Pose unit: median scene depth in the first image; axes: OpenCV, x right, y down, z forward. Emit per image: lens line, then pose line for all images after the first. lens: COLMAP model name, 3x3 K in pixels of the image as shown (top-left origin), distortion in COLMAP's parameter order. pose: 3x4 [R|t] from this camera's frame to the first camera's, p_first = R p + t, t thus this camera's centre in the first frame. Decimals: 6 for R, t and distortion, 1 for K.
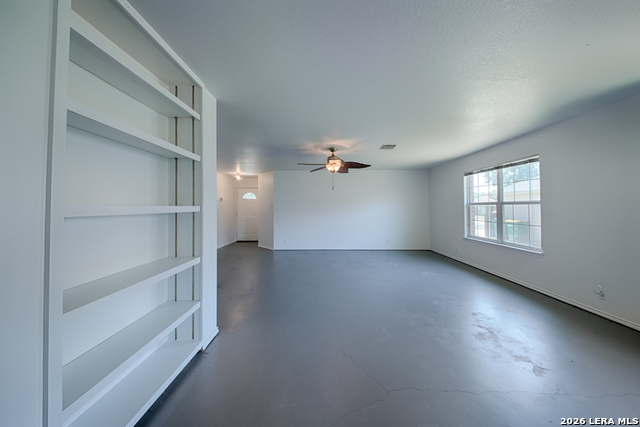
lens RADIAL K [[222.0, 0, 317.3], [0, 222.0, 203.9], [0, 0, 1]] dist [0.000920, 0.000007]
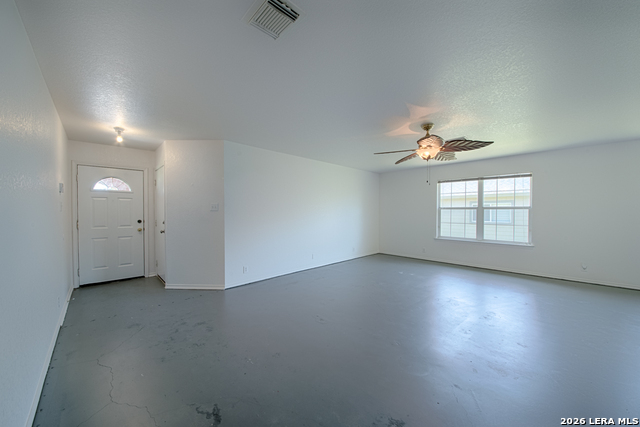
lens RADIAL K [[228.4, 0, 320.0], [0, 228.4, 213.5], [0, 0, 1]] dist [0.000033, -0.000034]
pose [[0.701379, 0.001118, 0.712788, -0.679497], [-0.016984, 0.999741, 0.015144, 0.022915], [-0.712586, -0.022727, 0.701216, 0.726256]]
